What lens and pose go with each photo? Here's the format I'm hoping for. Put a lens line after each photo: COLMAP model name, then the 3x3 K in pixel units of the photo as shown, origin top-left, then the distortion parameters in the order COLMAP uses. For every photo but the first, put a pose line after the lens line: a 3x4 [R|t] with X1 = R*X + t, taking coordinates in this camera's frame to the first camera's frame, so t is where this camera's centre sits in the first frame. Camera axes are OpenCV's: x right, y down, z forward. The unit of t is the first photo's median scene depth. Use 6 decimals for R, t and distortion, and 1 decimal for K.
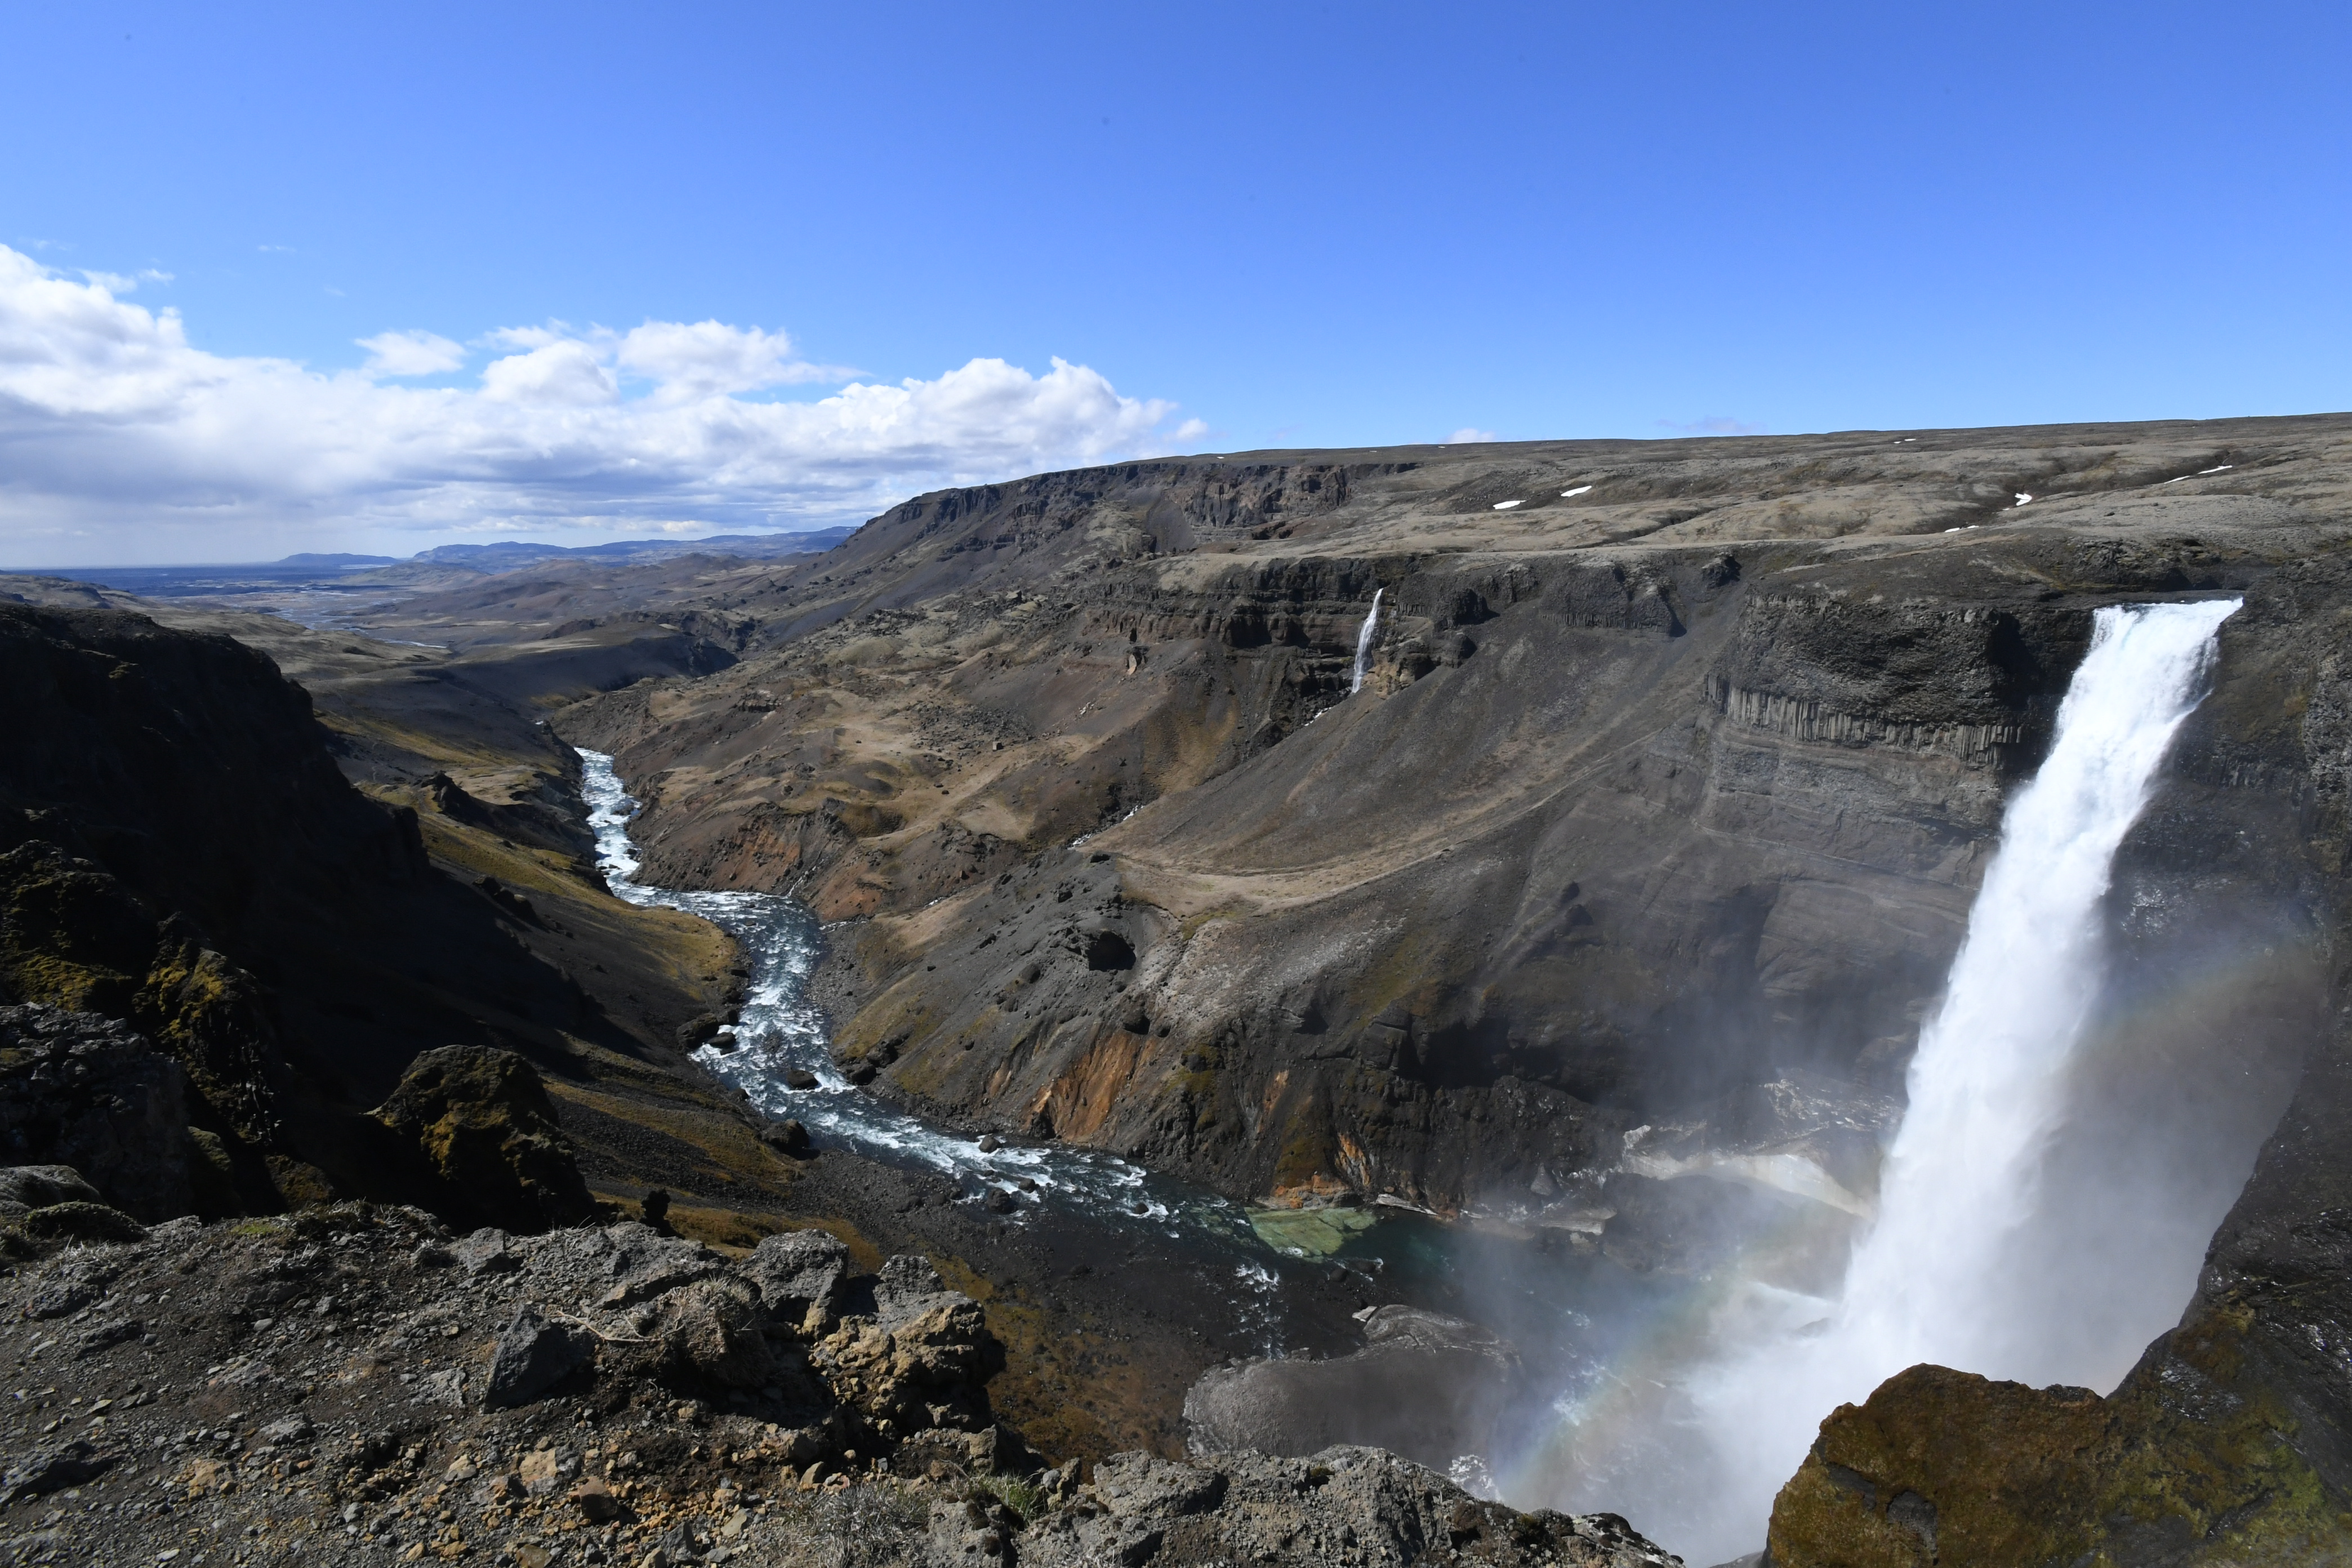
lens RADIAL K [[1168.5, 0, 1160.3], [0, 1168.5, 790.5], [0, 0, 1]] dist [-0.040820, 0.017286]
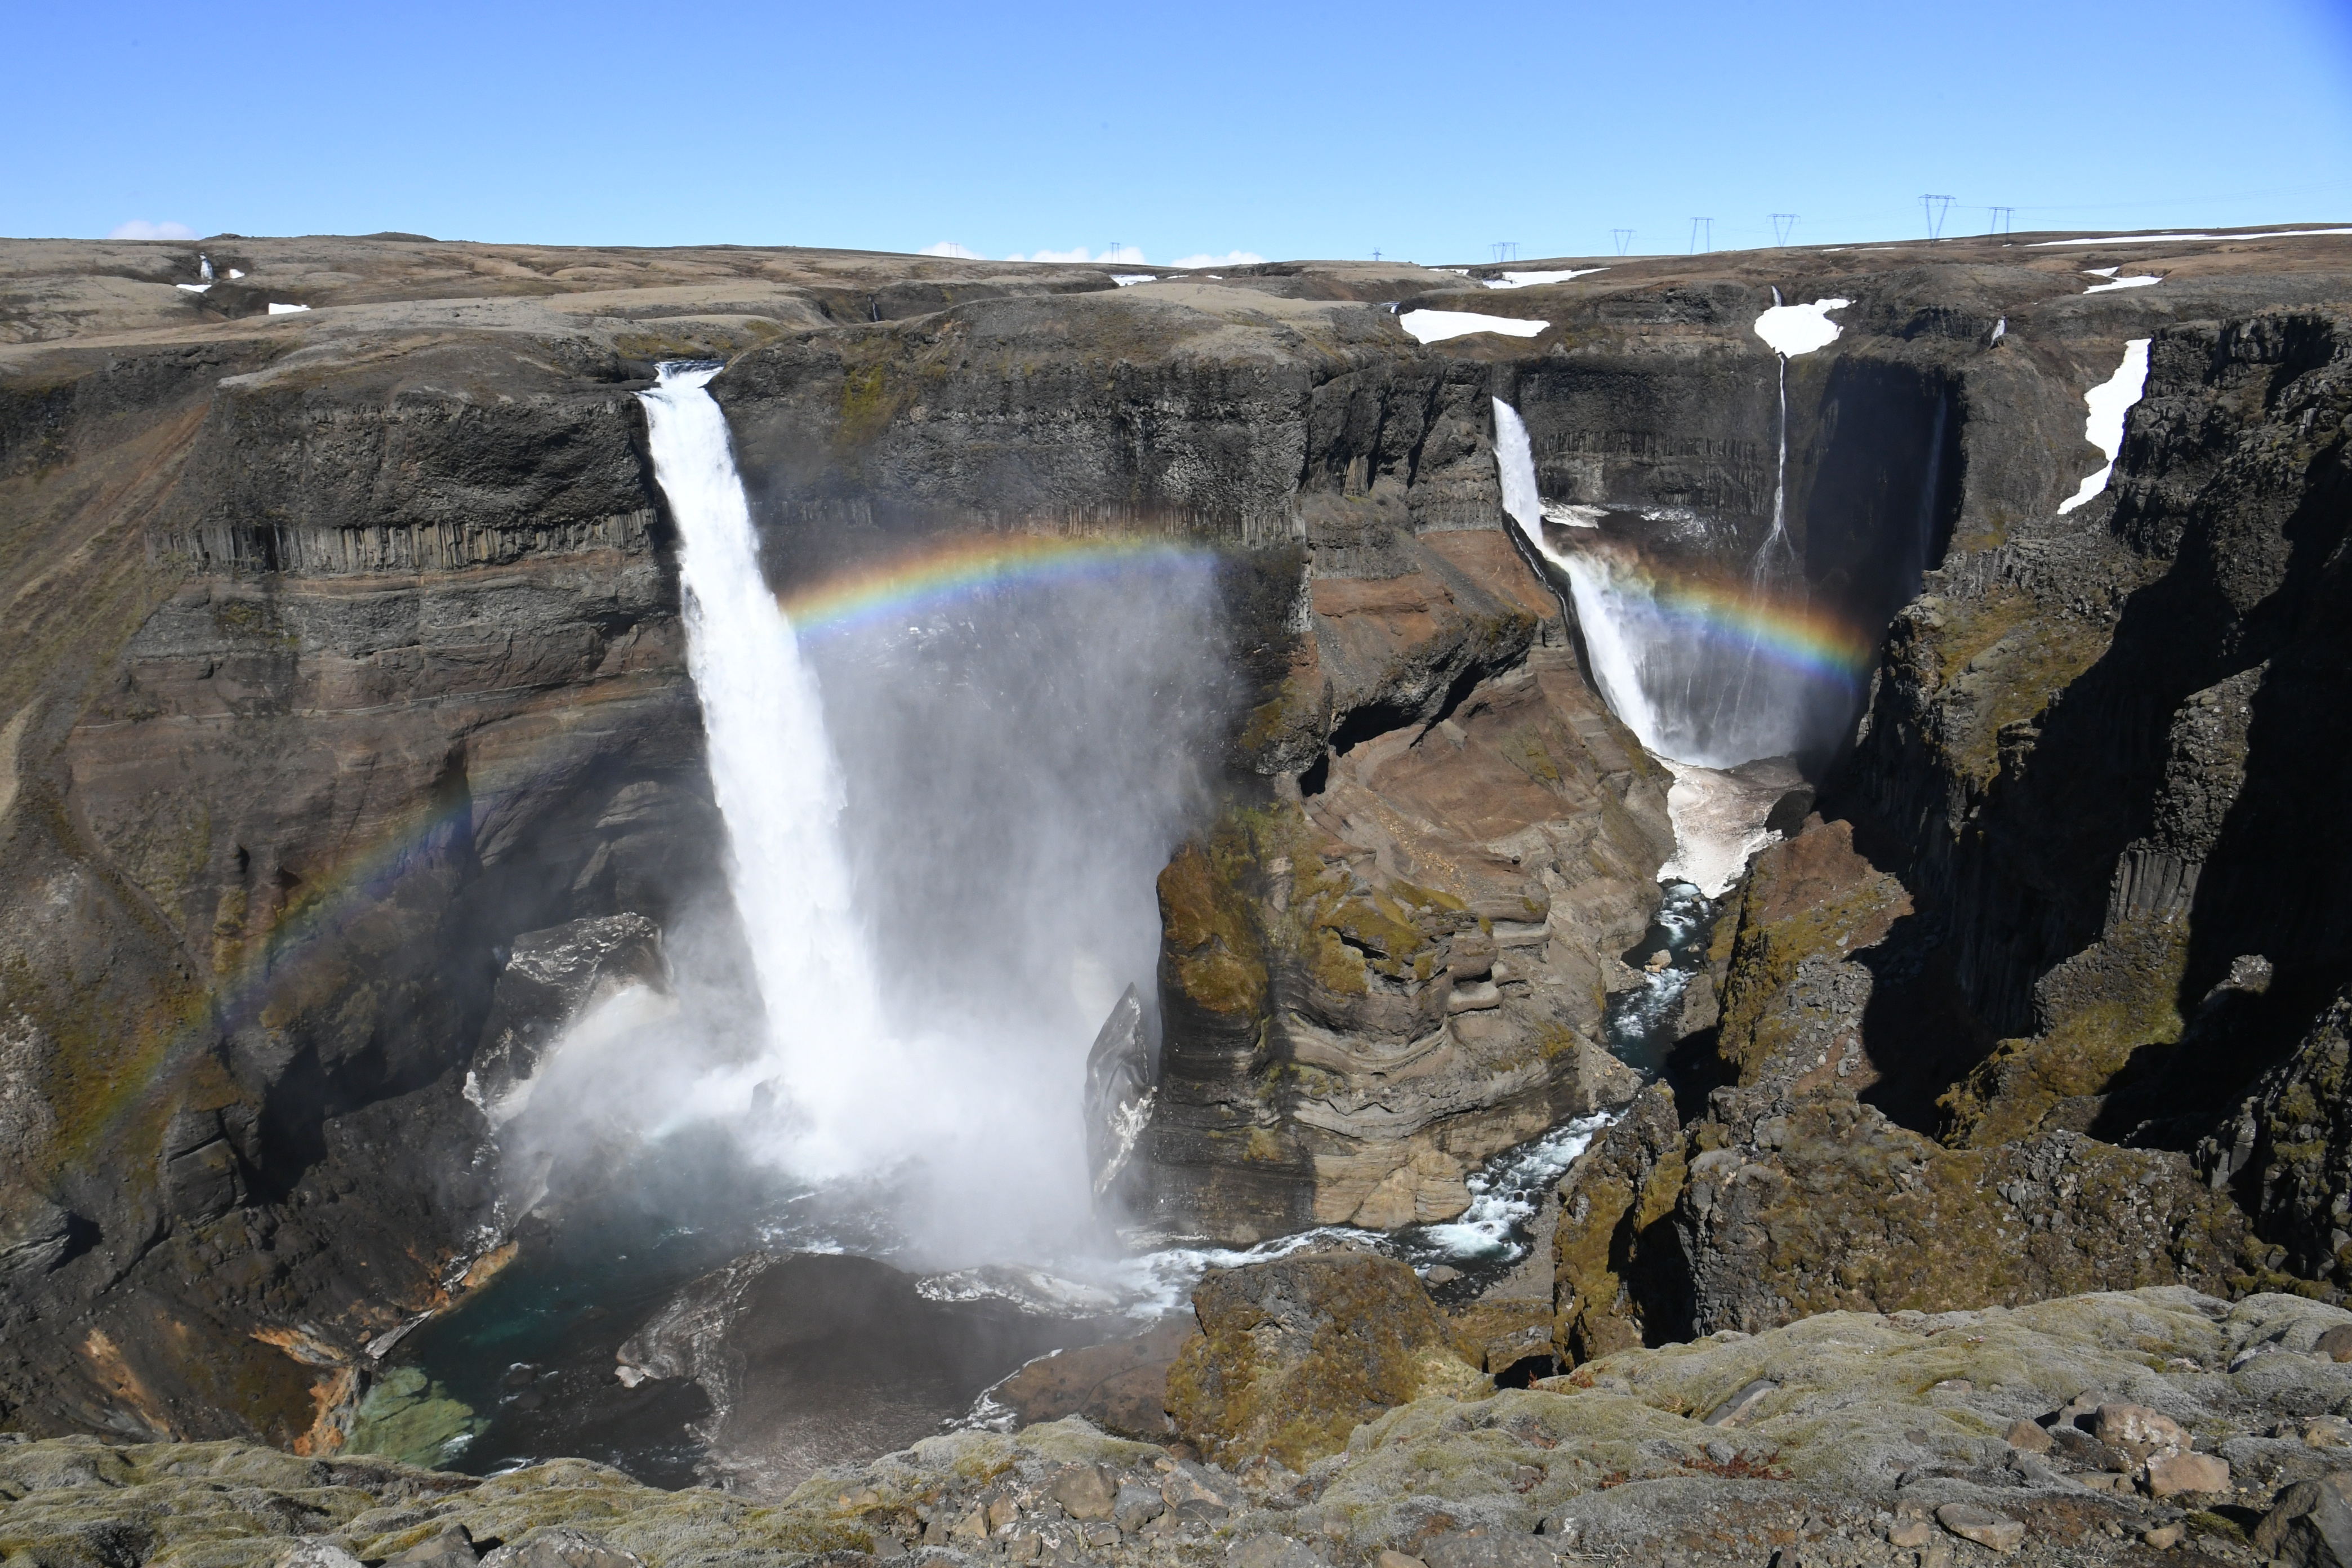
lens RADIAL K [[1729.0, 0, 1104.4], [0, 1729.0, 811.3], [0, 0, 1]] dist [-0.007140, -0.020817]
pose [[-0.144398, -0.246676, 0.958280, -0.723839], [0.228617, 0.933911, 0.274852, -0.105494], [-0.962748, 0.258767, -0.078461, 0.601829]]
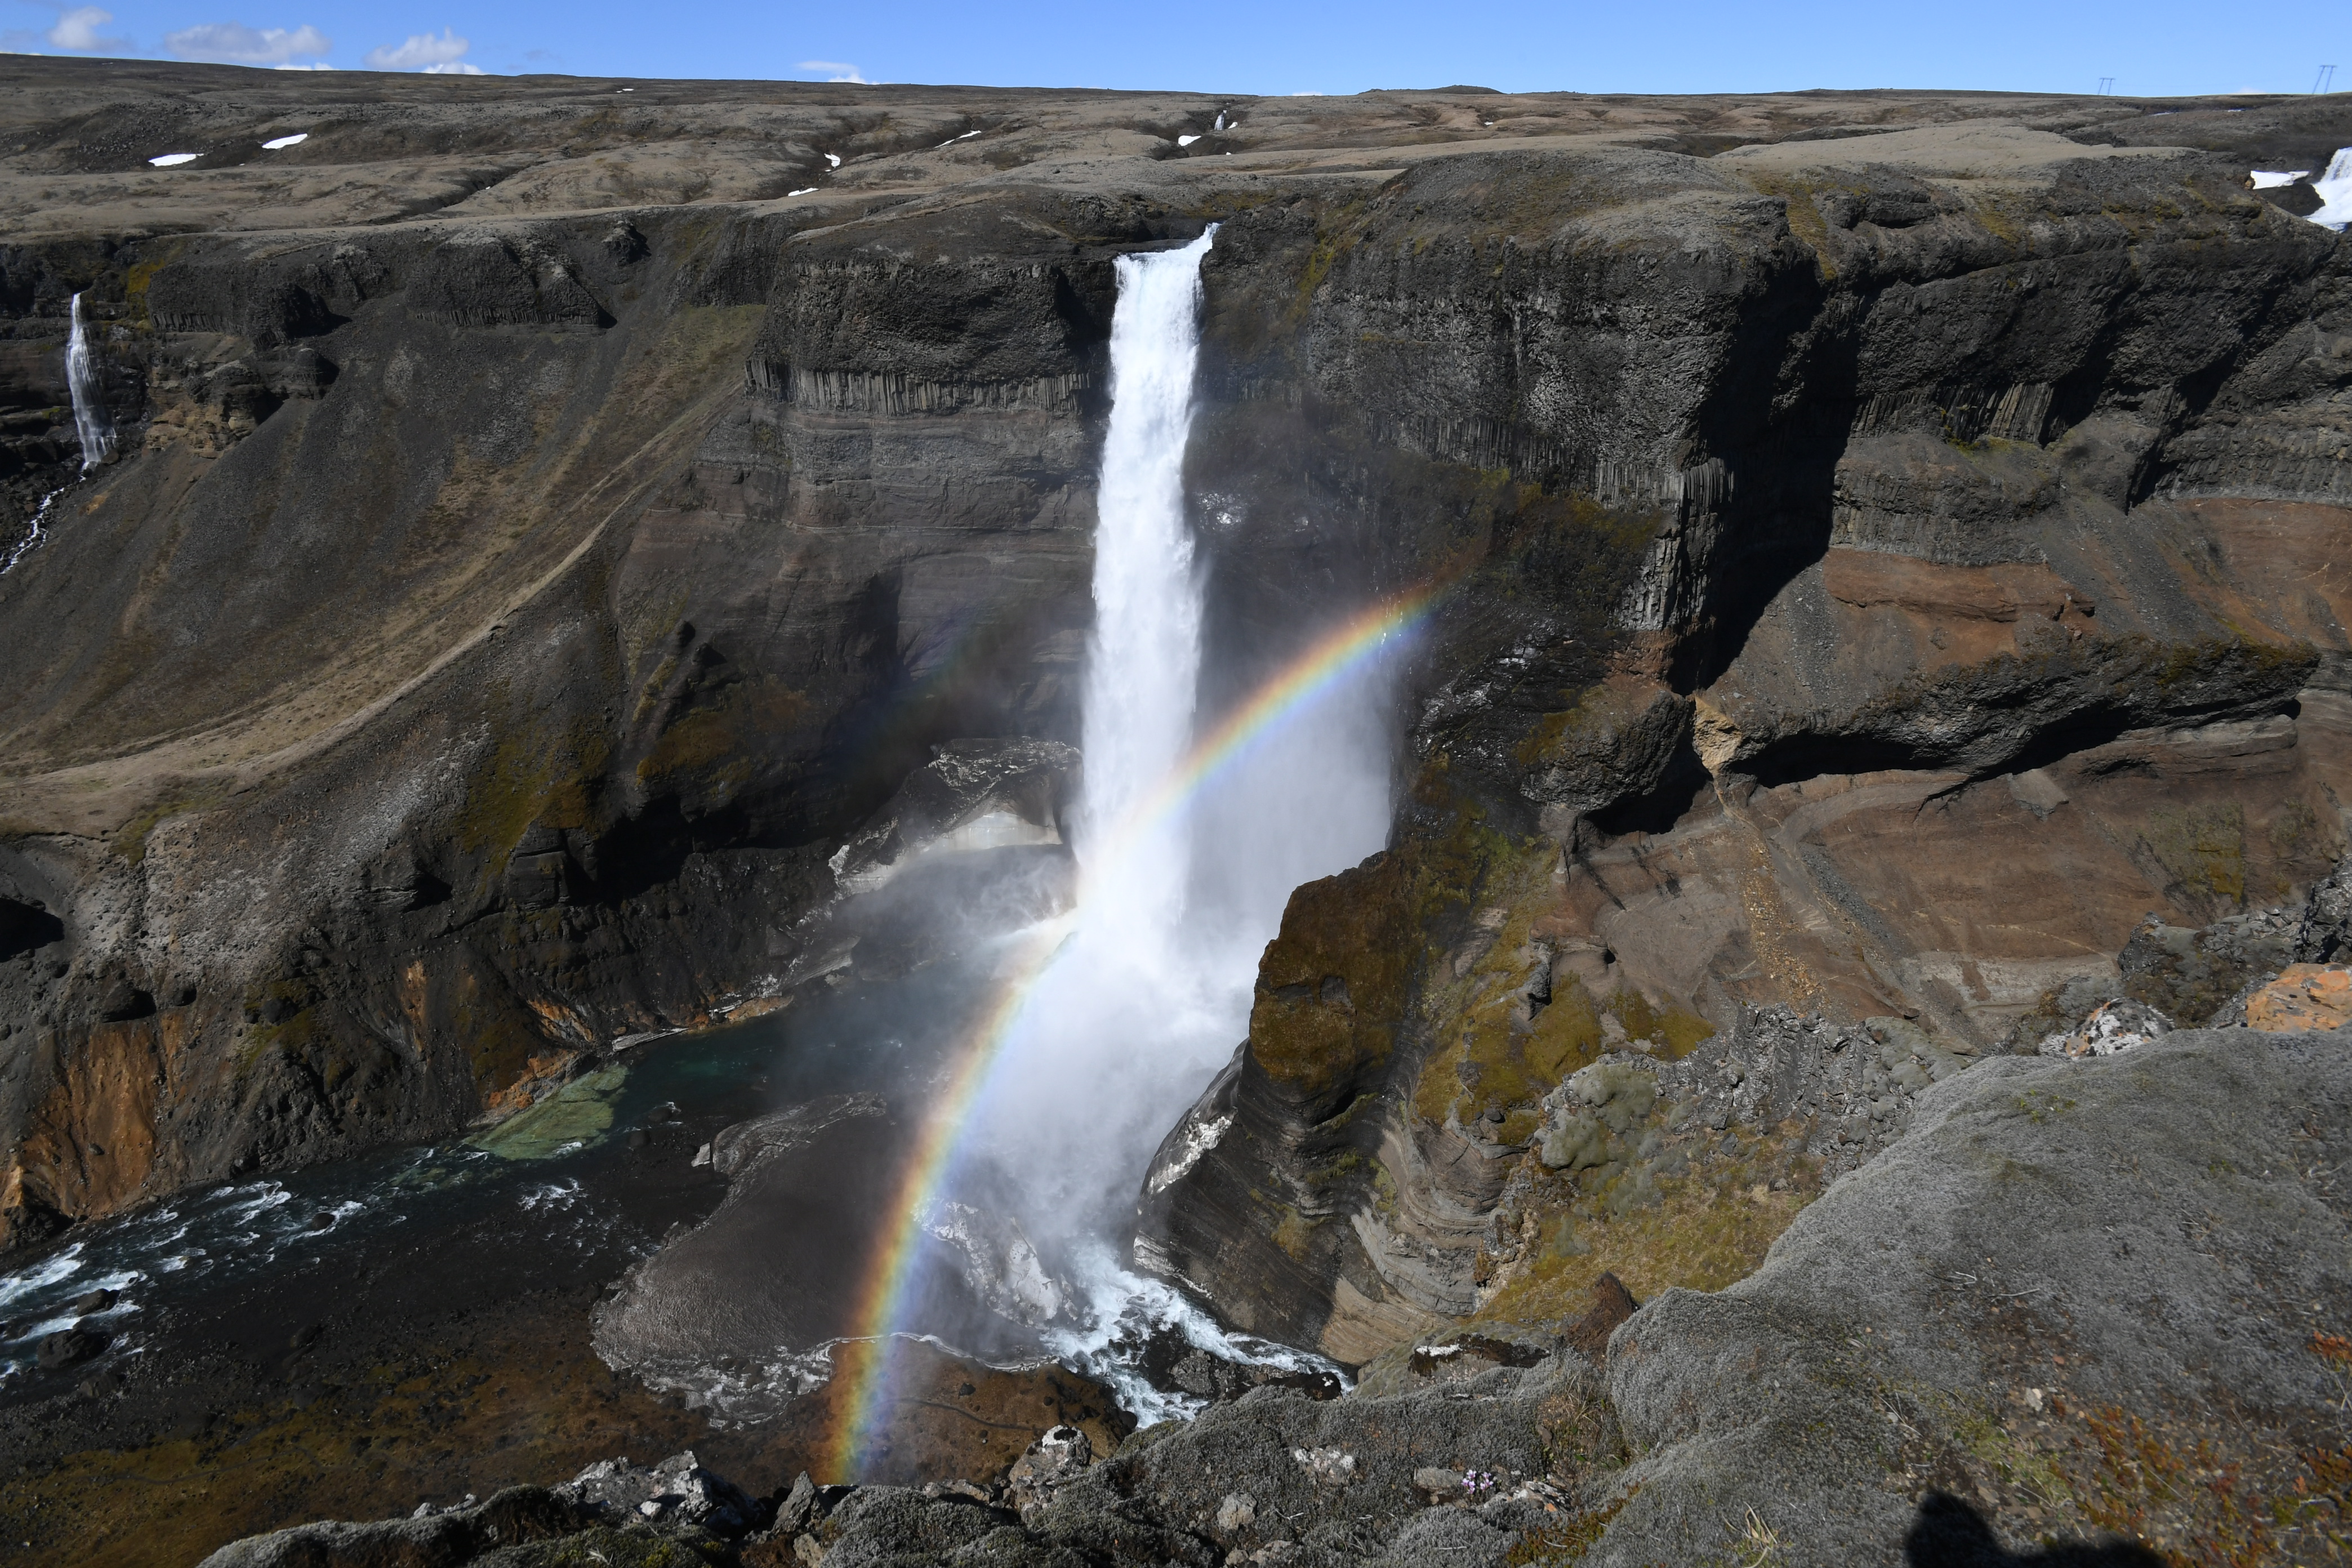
lens RADIAL K [[1329.7, 0, 1155.4], [0, 1329.7, 793.7], [0, 0, 1]] dist [-0.034133, 0.025401]
pose [[0.569391, -0.336390, 0.750091, -0.240817], [0.180303, 0.941330, 0.285286, -0.019852], [-0.802050, -0.027196, 0.596637, 0.127703]]
